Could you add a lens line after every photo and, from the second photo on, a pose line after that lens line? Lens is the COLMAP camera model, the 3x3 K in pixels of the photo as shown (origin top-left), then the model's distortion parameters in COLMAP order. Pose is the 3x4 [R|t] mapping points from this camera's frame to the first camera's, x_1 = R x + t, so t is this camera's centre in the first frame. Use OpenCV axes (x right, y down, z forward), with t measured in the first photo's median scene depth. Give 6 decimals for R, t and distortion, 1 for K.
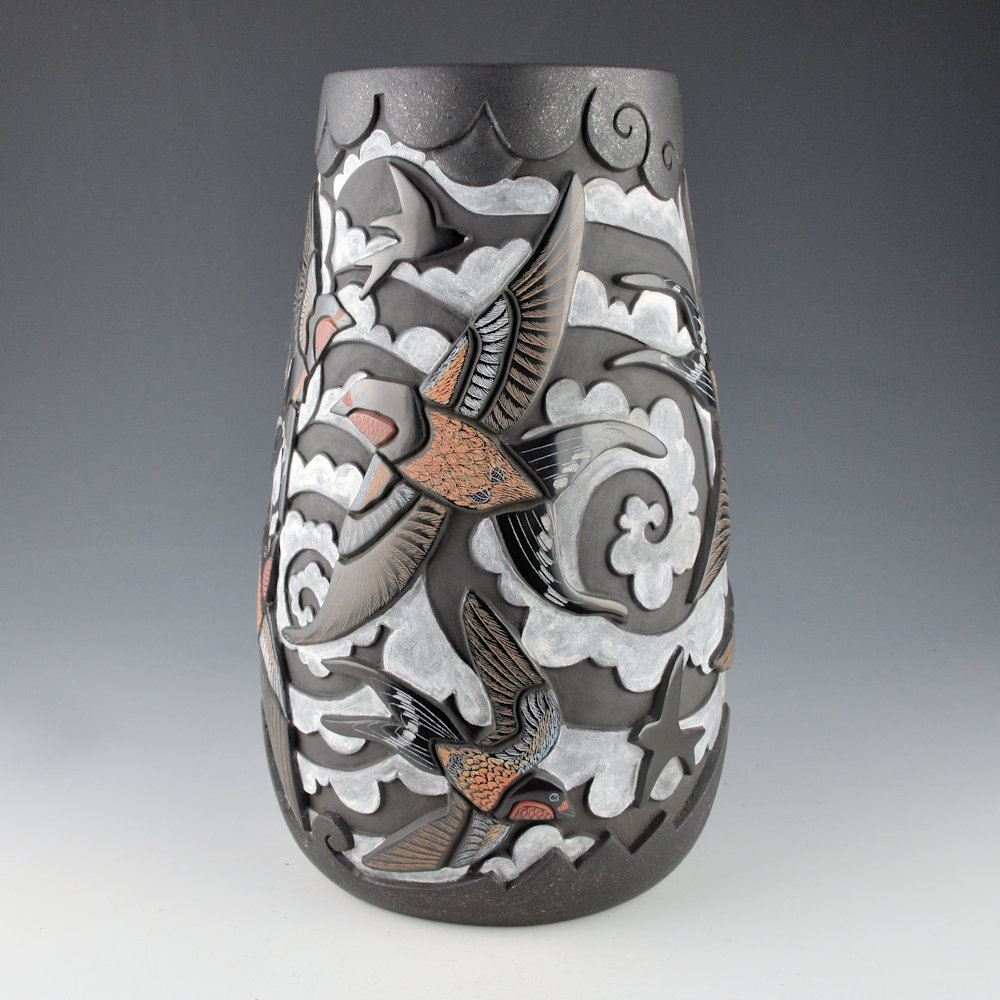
lens RADIAL K [[1472.4, 0, 499.6], [0, 1472.4, 484.1], [0, 0, 1]] dist [-0.006194, -0.020015]
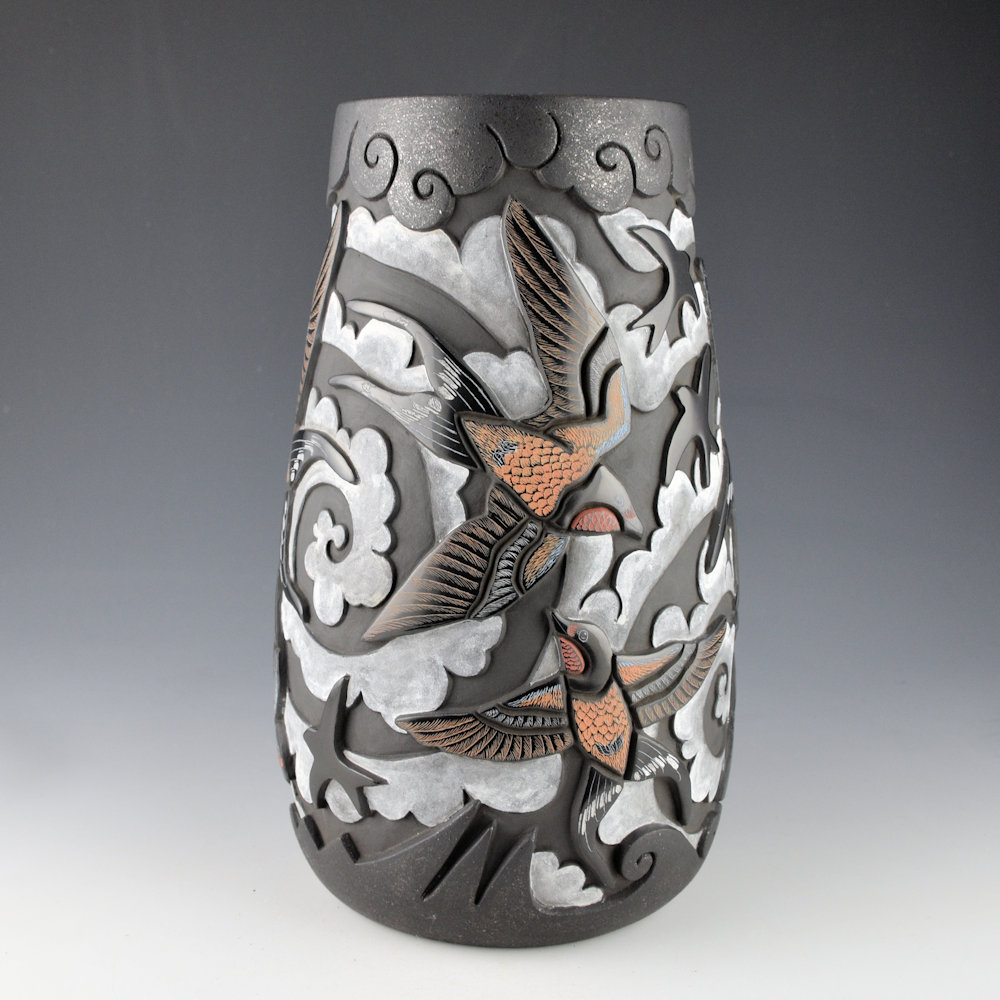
lens RADIAL K [[1445.4, 0, 500.0], [0, 1445.4, 500.0], [0, 0, 1]] dist [-0.001459, 0.009332]
pose [[0.073660, 0.206657, -0.975637, 1.106433], [-0.213681, 0.958845, 0.186967, -0.218259], [0.974122, 0.194703, 0.114788, 1.005240]]
